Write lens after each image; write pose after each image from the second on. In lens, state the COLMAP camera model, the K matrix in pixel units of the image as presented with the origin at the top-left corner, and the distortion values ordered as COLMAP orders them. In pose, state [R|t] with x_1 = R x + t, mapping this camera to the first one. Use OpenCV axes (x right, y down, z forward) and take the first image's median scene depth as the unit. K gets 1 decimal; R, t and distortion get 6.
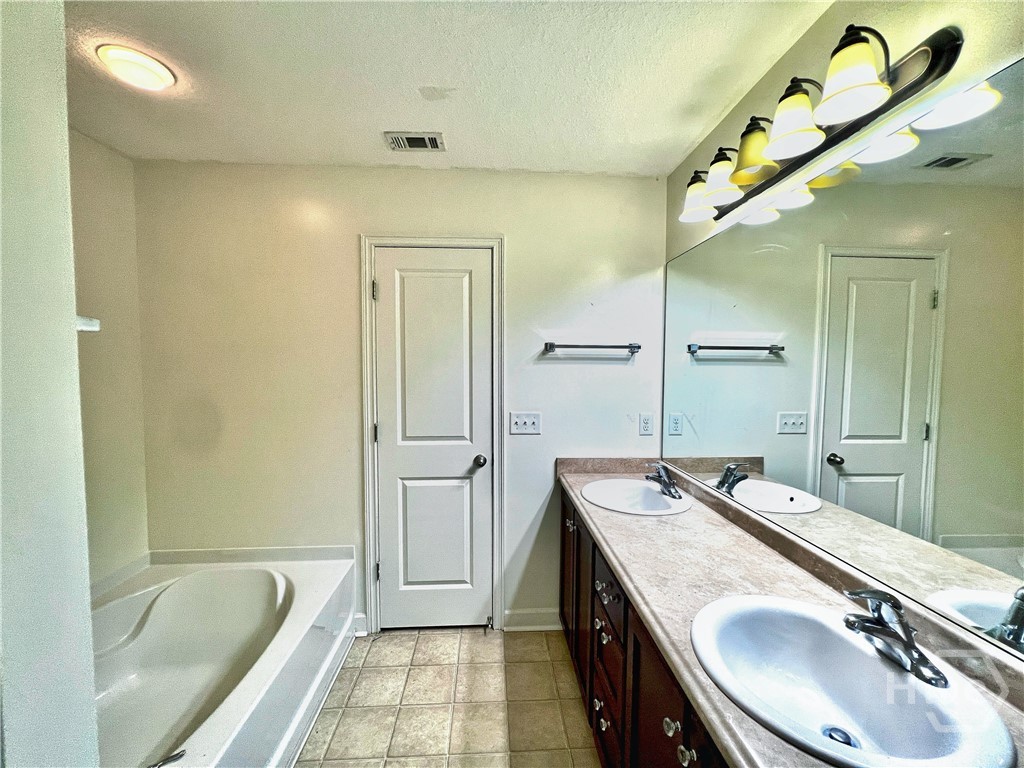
lens RADIAL K [[407.9, 0, 512.0], [0, 407.9, 384.0], [0, 0, 1]] dist [-0.003302, -0.000417]
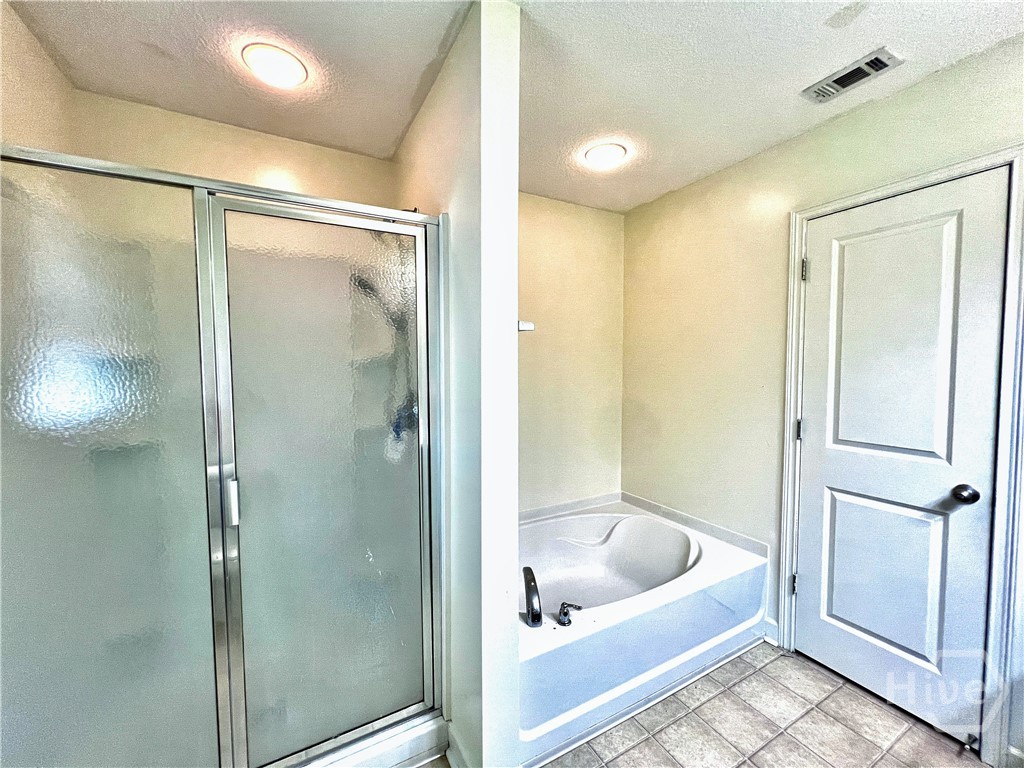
lens RADIAL K [[407.9, 0, 512.0], [0, 407.9, 384.0], [0, 0, 1]] dist [-0.003302, -0.000417]
pose [[0.434555, 0.040768, -0.899722, 0.188116], [-0.040840, 0.998839, 0.025534, 0.022824], [0.899719, 0.025649, 0.435715, 0.040381]]
